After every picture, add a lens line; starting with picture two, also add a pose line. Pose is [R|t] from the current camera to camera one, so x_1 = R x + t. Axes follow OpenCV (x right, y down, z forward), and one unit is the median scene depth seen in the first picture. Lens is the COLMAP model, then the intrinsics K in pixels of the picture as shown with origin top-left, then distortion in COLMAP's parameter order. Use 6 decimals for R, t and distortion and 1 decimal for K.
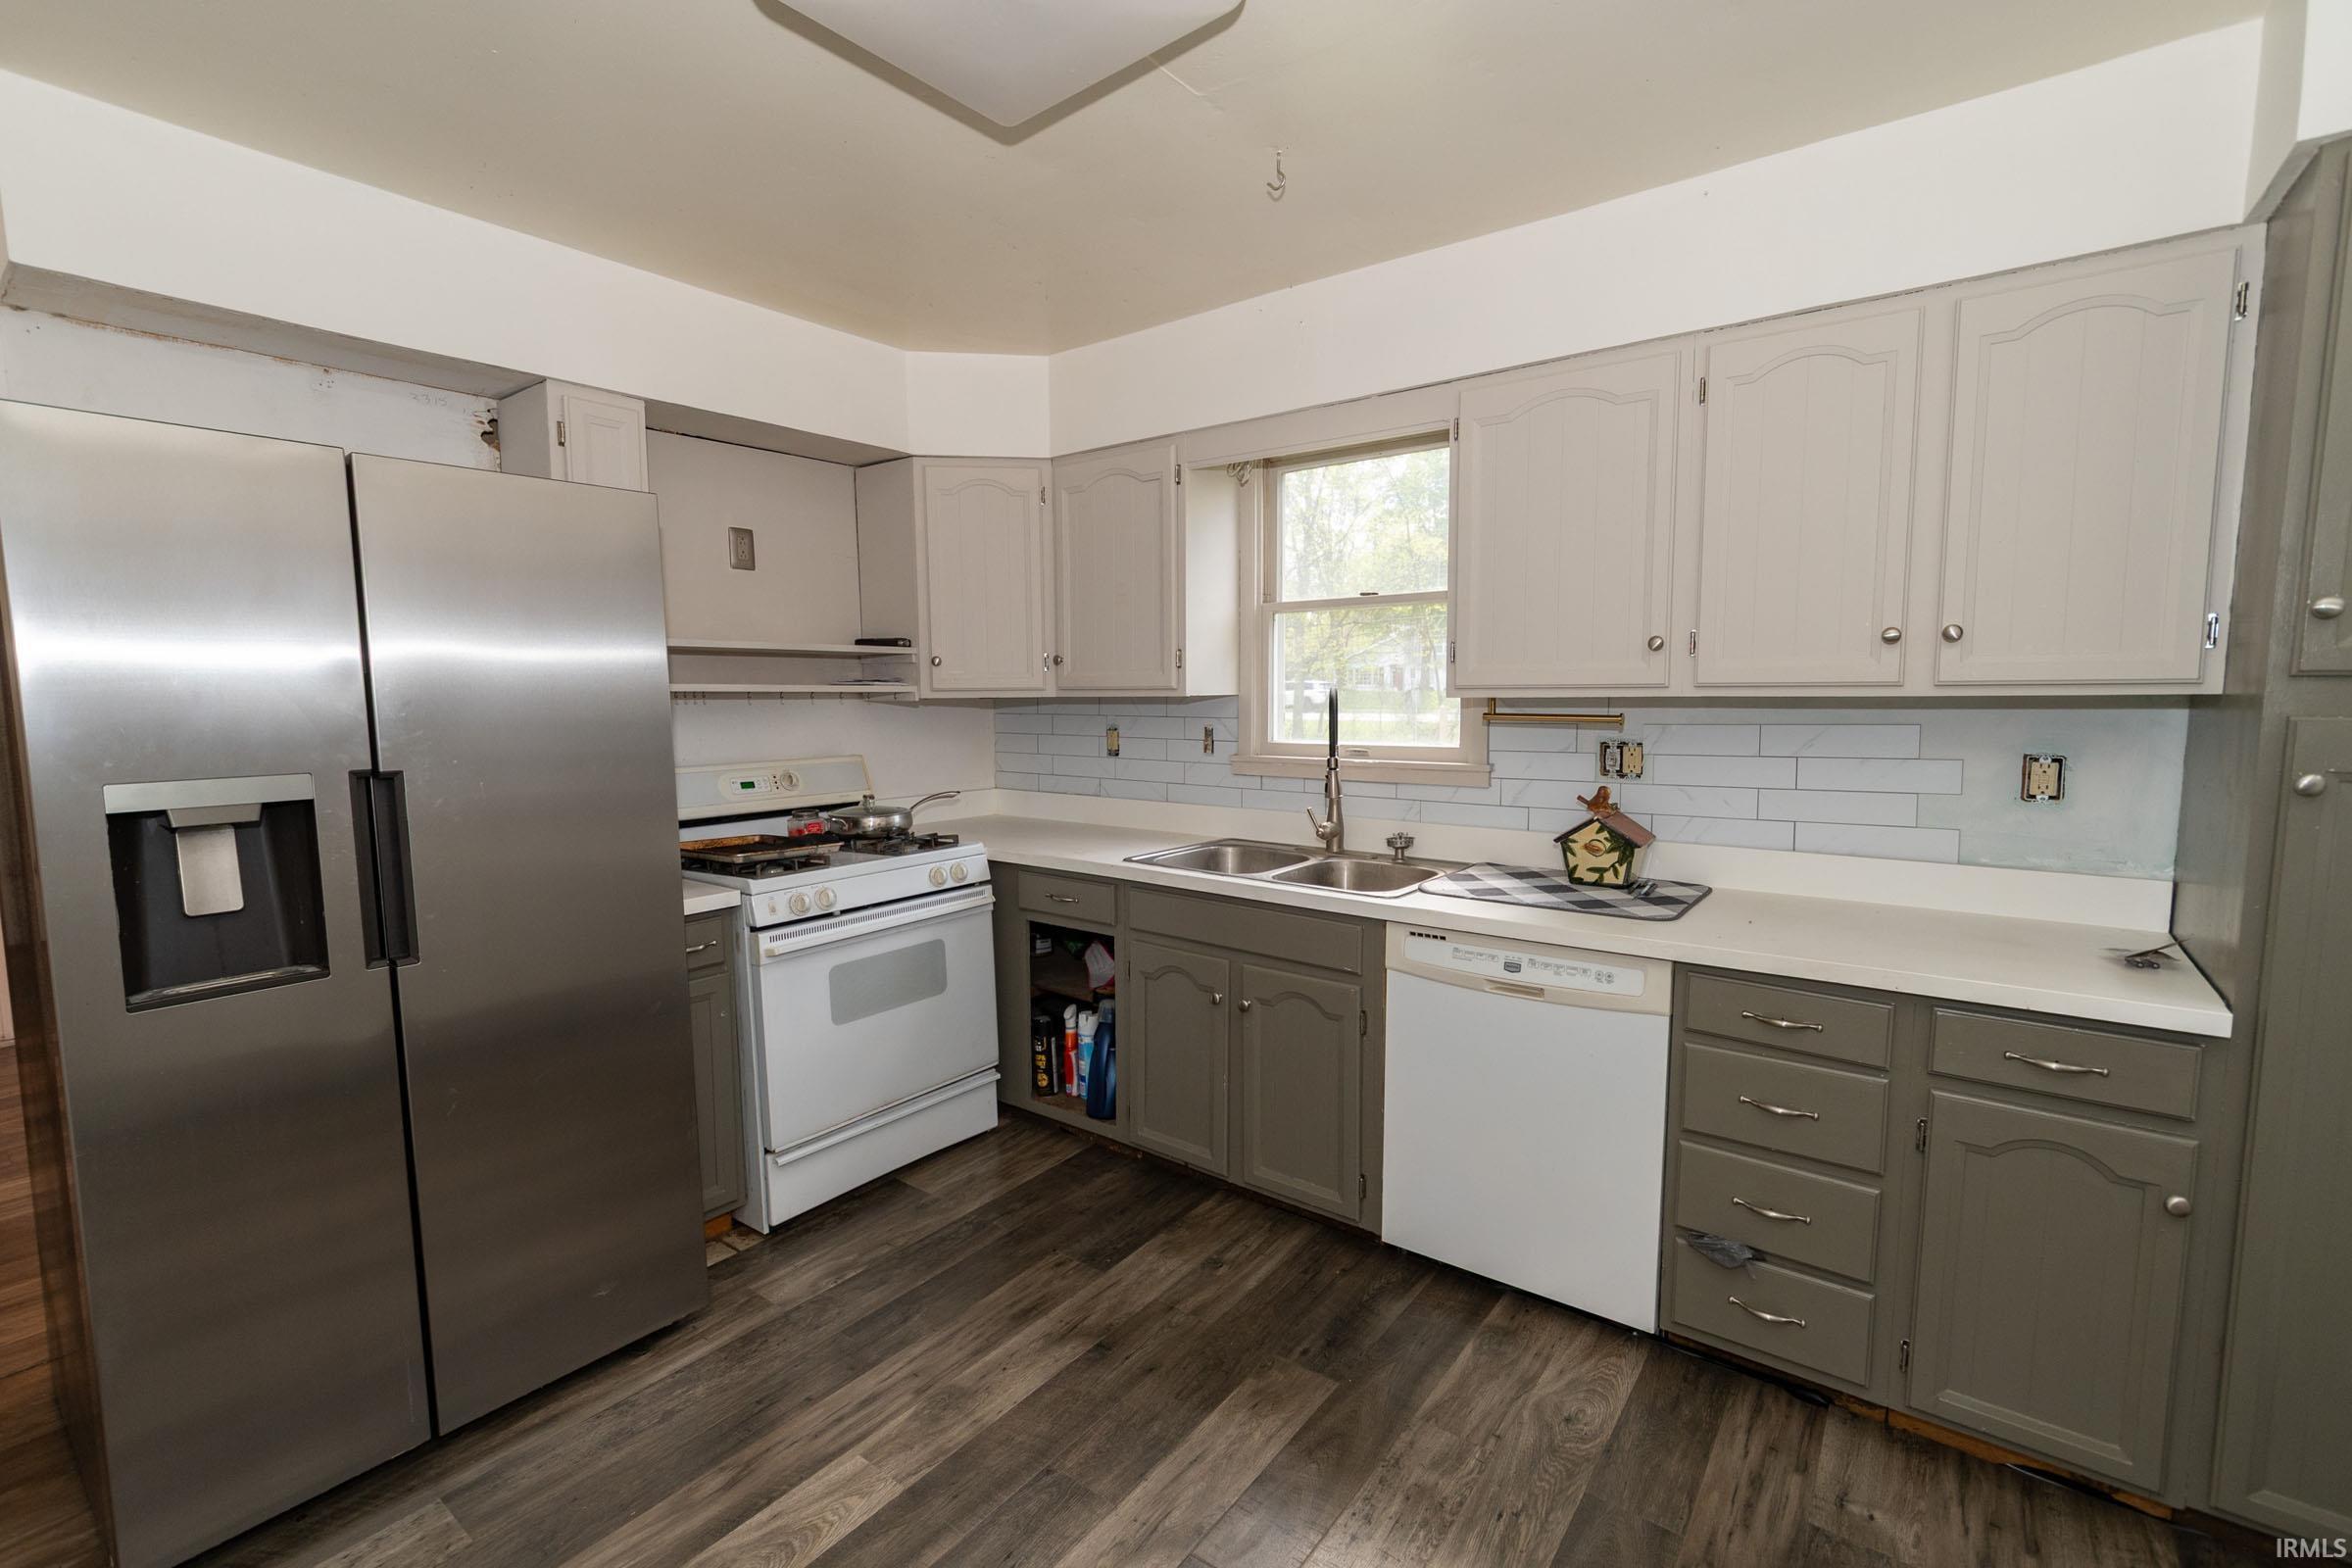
lens RADIAL K [[1034.4, 0, 1160.6], [0, 1034.4, 782.4], [0, 0, 1]] dist [0.003356, -0.001805]
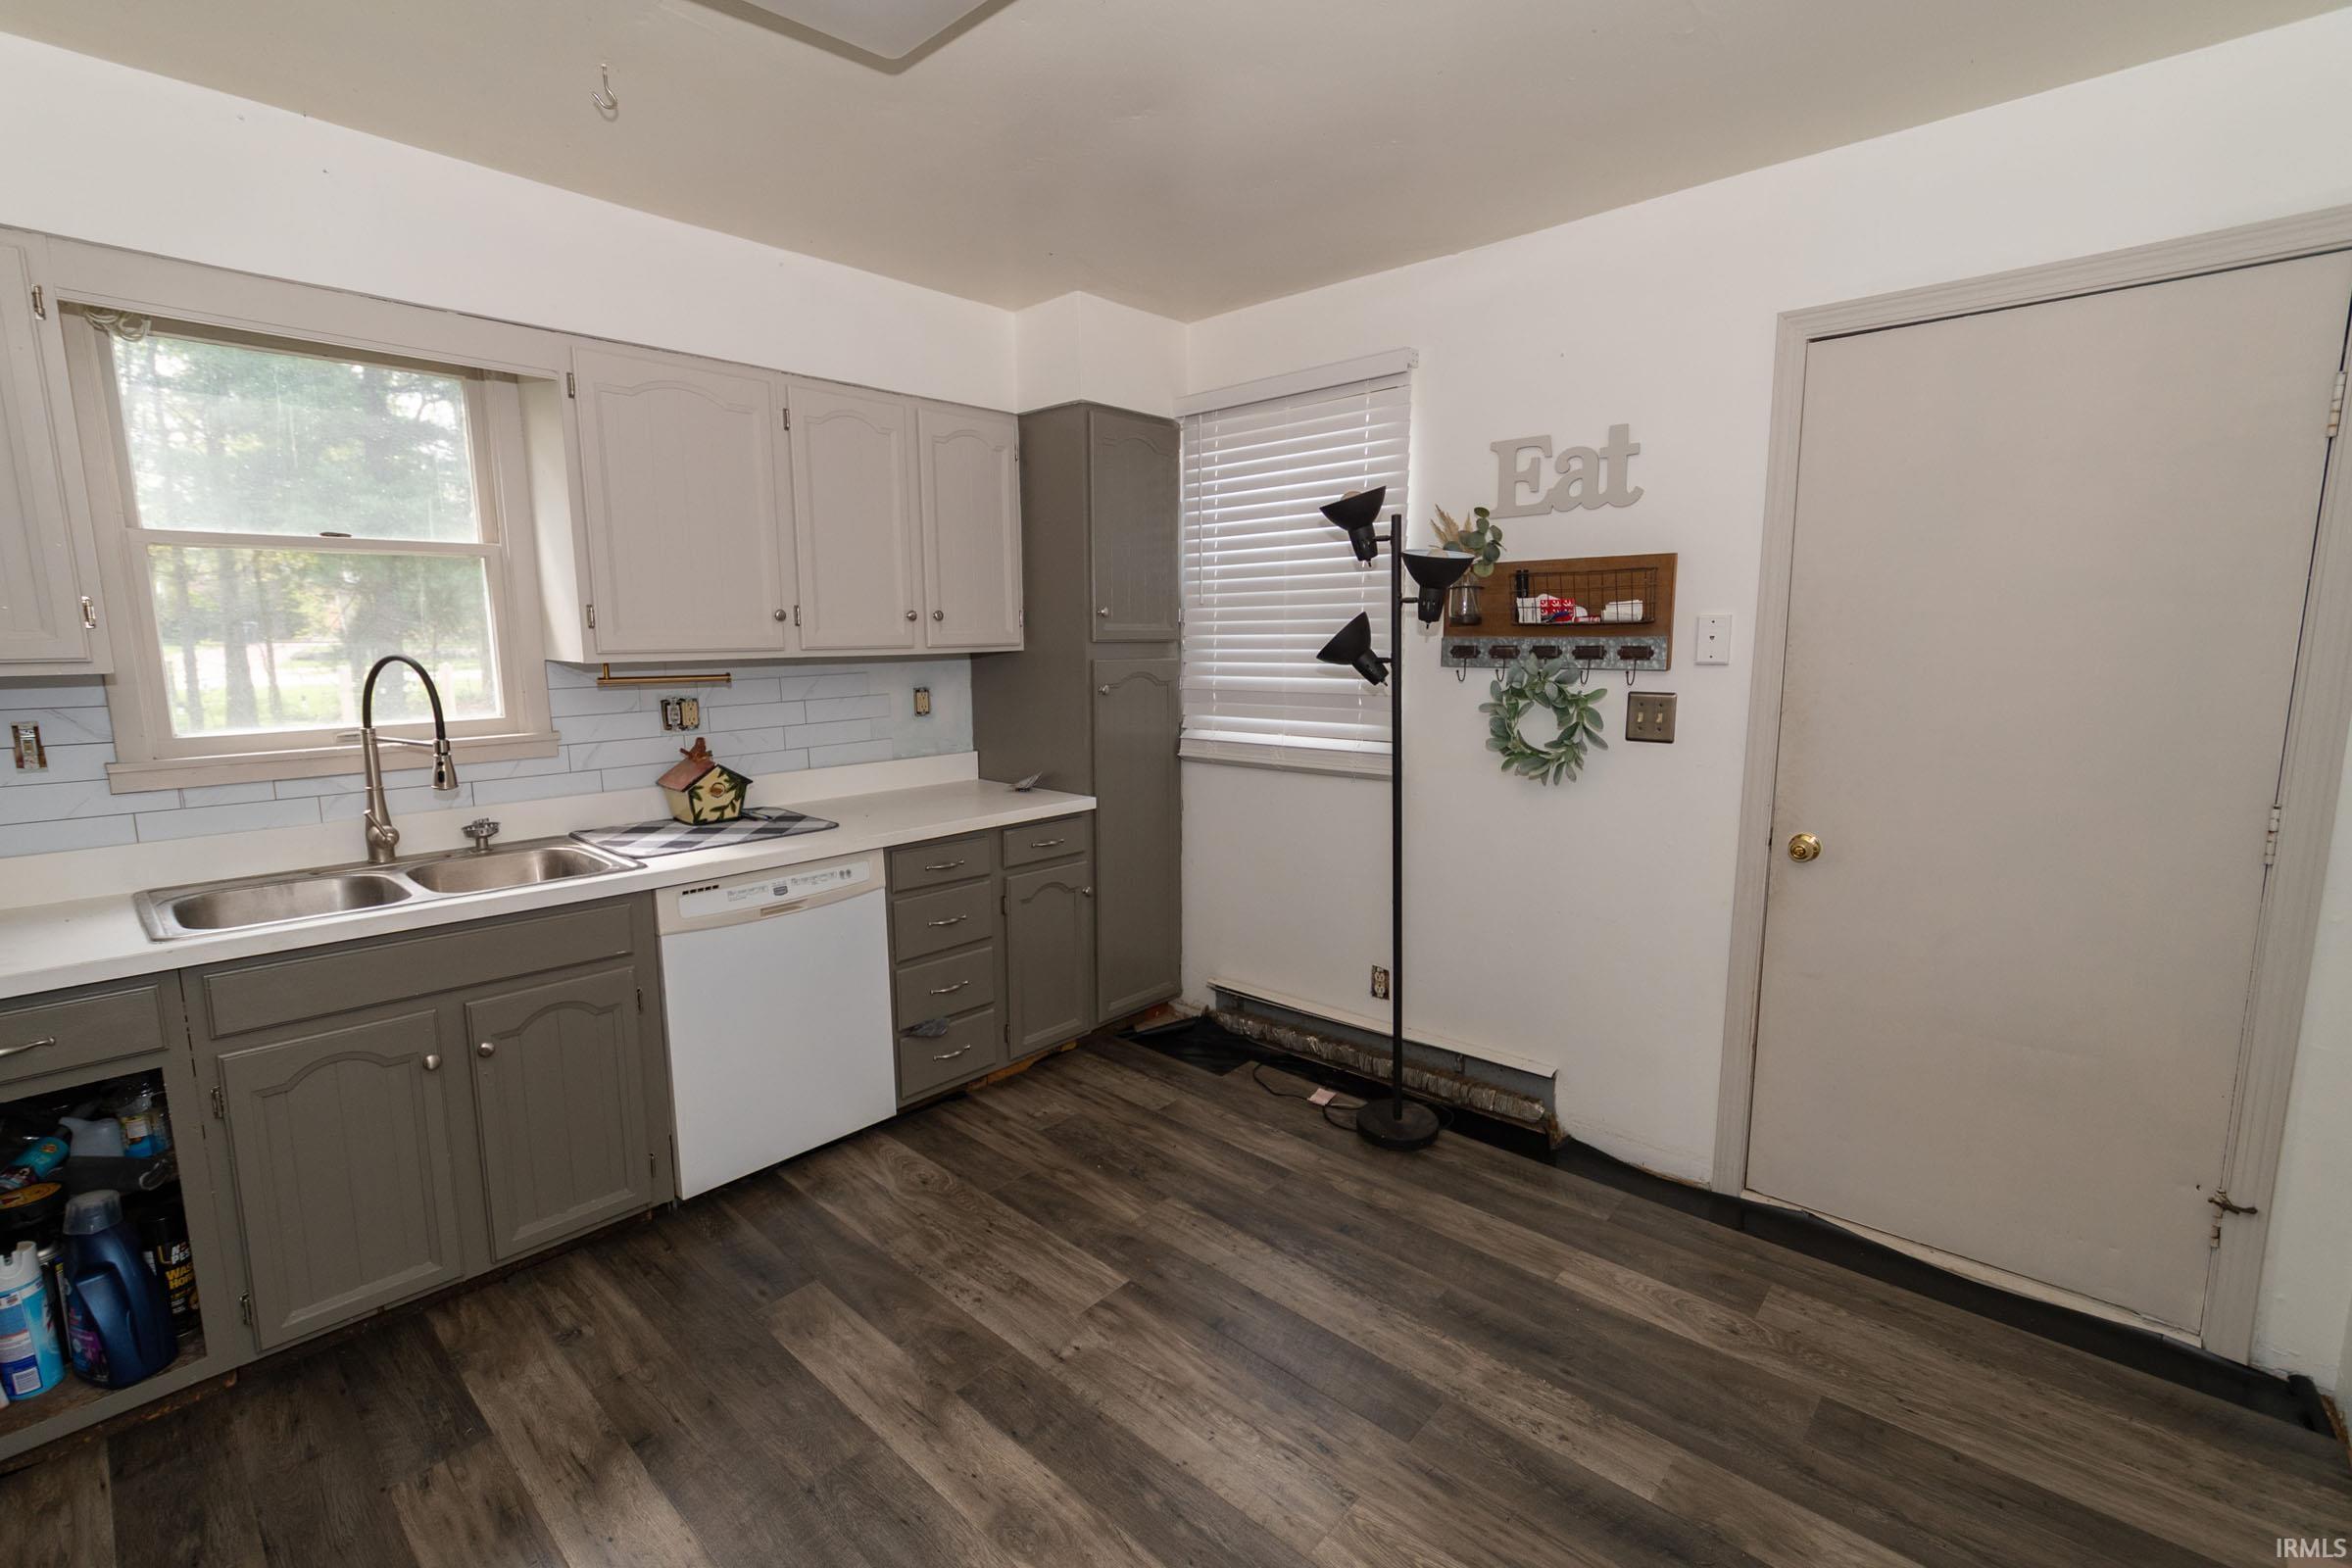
lens RADIAL K [[1034.4, 0, 1163.9], [0, 1034.4, 780.9], [0, 0, 1]] dist [0.003356, -0.001805]
pose [[0.089455, -0.139432, 0.986183, -0.671502], [0.095997, 0.986750, 0.130805, -0.049915], [-0.991354, 0.082969, 0.101654, 0.384202]]
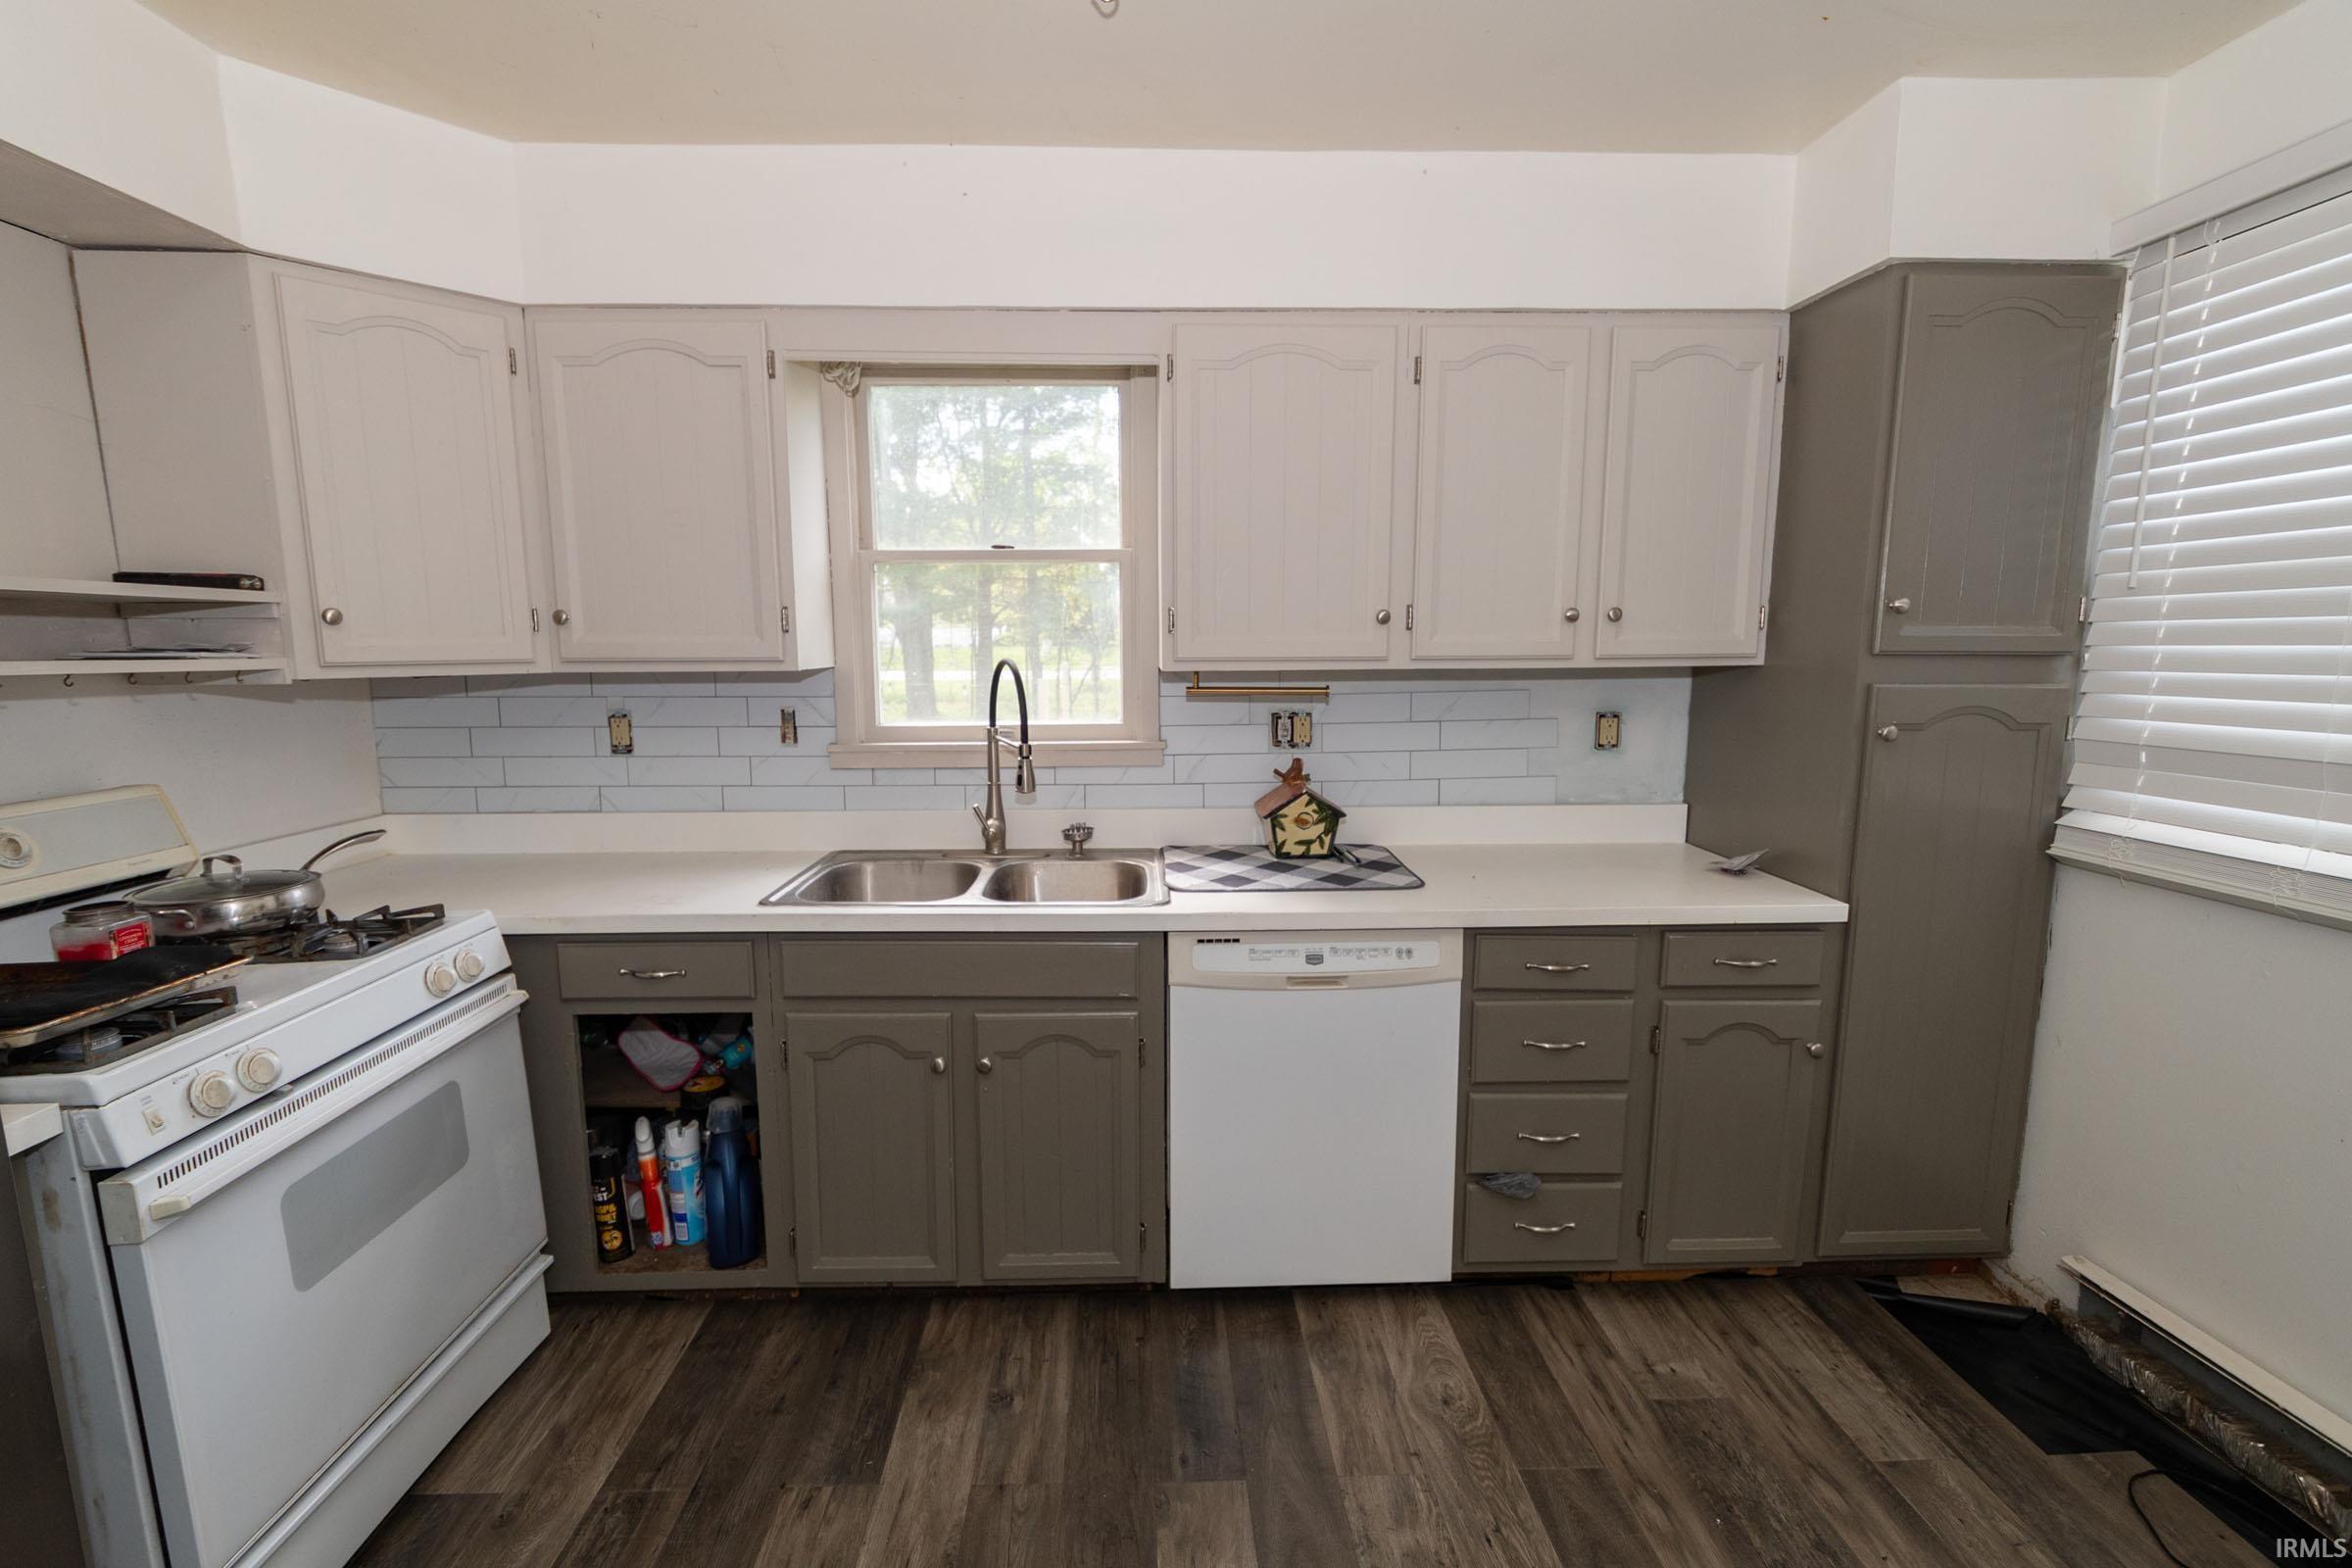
lens RADIAL K [[1034.4, 0, 1165.8], [0, 1034.4, 779.7], [0, 0, 1]] dist [0.003356, -0.001805]
pose [[0.771628, -0.082477, 0.630704, -0.304226], [0.056454, 0.996525, 0.061247, -0.044321], [-0.633564, -0.011654, 0.773603, 0.314204]]
